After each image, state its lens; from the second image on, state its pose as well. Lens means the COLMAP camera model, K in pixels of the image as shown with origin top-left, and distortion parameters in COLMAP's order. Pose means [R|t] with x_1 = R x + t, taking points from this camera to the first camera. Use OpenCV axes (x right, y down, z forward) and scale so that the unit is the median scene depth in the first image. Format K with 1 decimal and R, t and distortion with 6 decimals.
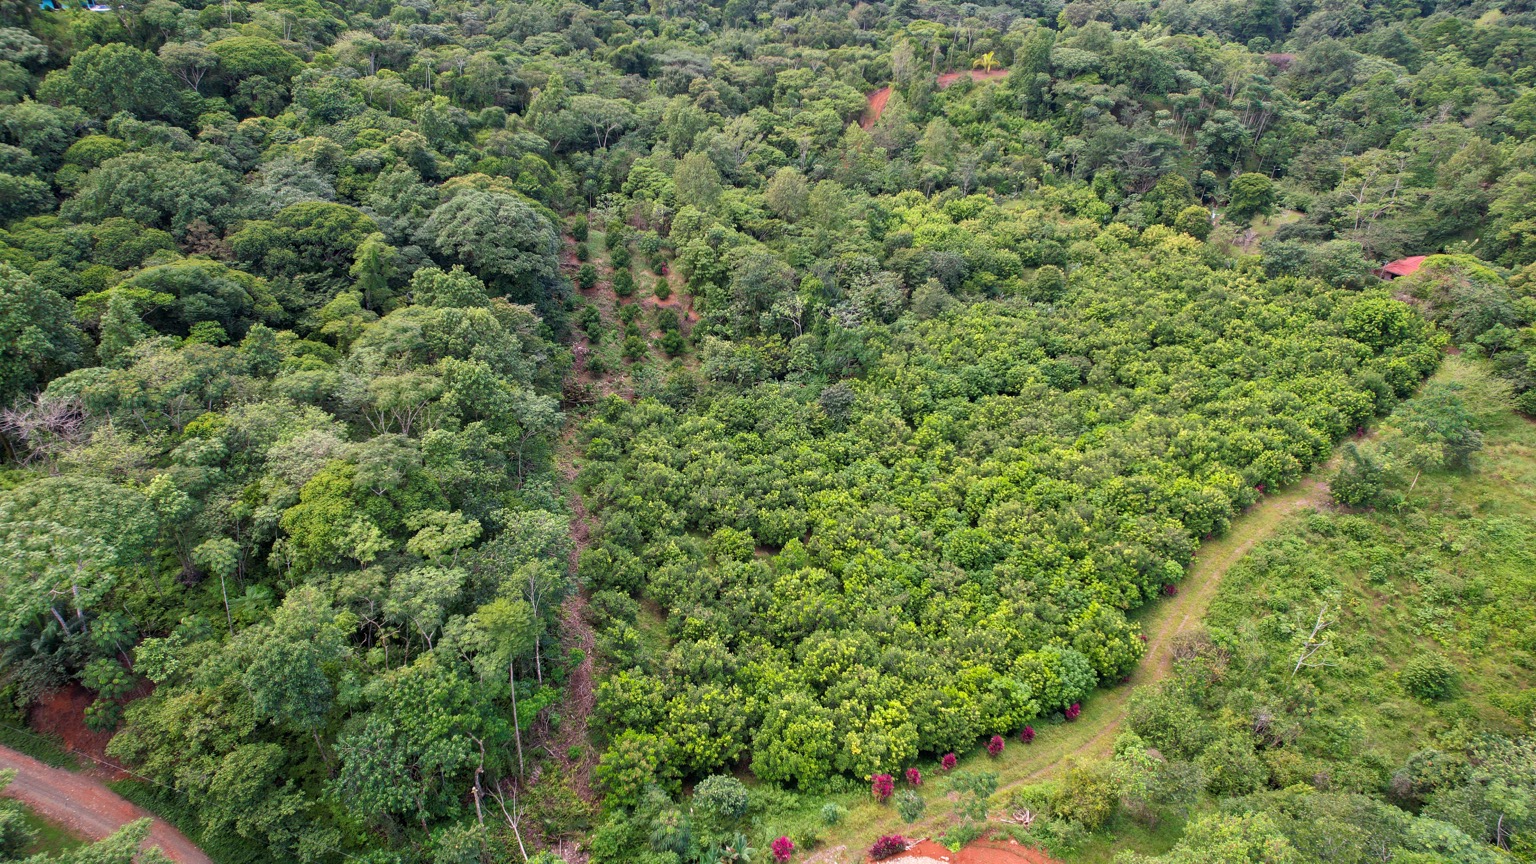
lens RADIAL K [[977.8, 0, 764.7], [0, 977.8, 431.6], [0, 0, 1]] dist [-0.079524, 0.070383]
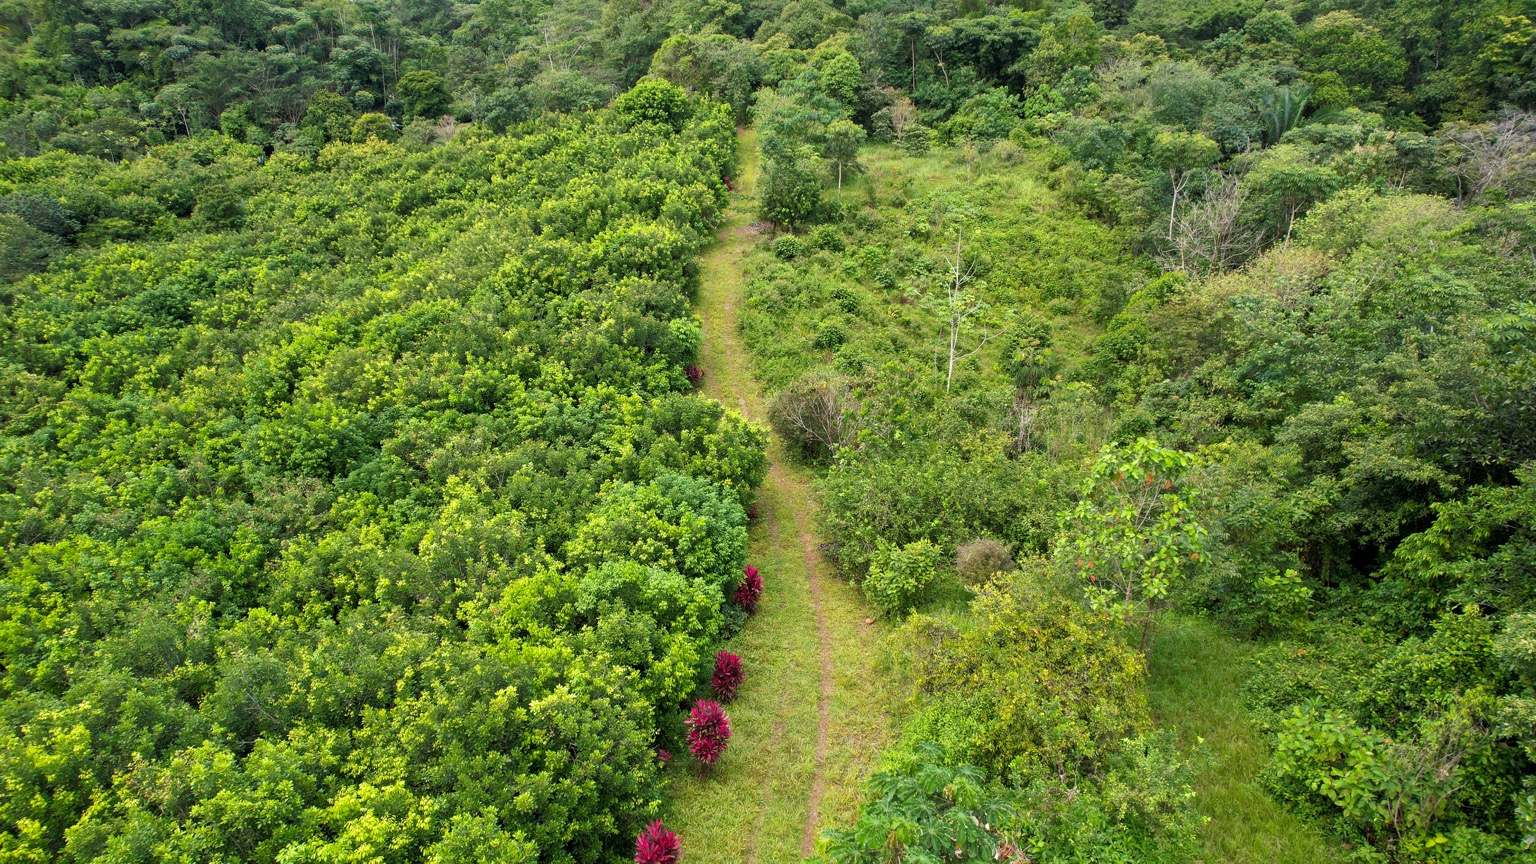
lens RADIAL K [[977.8, 0, 766.8], [0, 977.8, 431.7], [0, 0, 1]] dist [-0.079524, 0.070383]
pose [[0.641106, -0.339401, 0.688324, 0.039078], [0.410163, 0.909586, 0.066475, 0.131128], [-0.648652, 0.239707, 0.722351, 0.433594]]
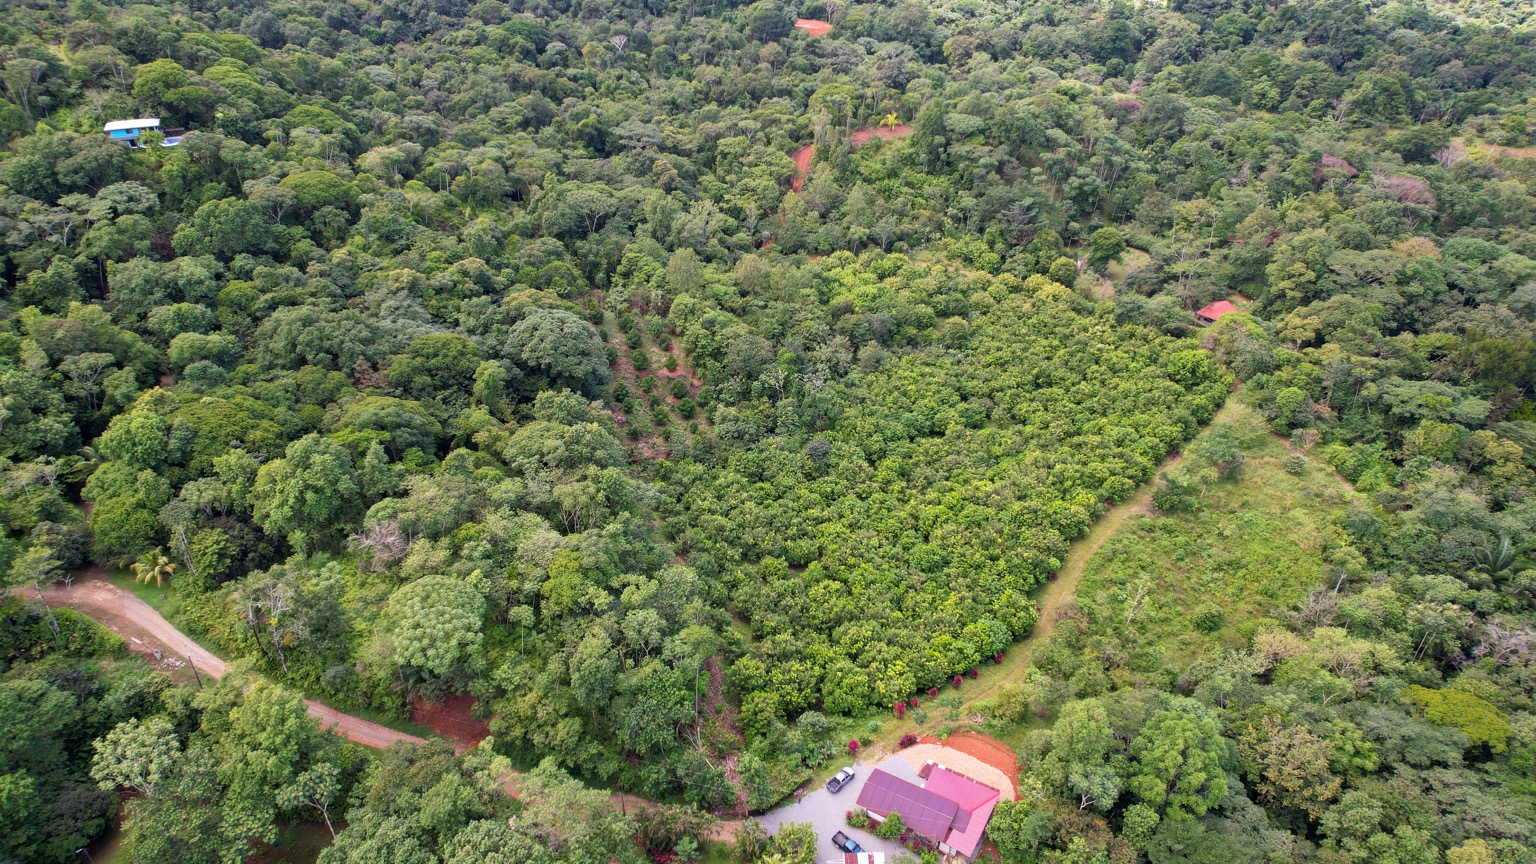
lens RADIAL K [[977.8, 0, 760.6], [0, 977.8, 432.6], [0, 0, 1]] dist [-0.079524, 0.070383]
pose [[0.993336, -0.066885, 0.093865, -0.143306], [0.063236, 0.997142, 0.041336, -0.125099], [-0.096362, -0.035125, 0.994726, -0.397264]]
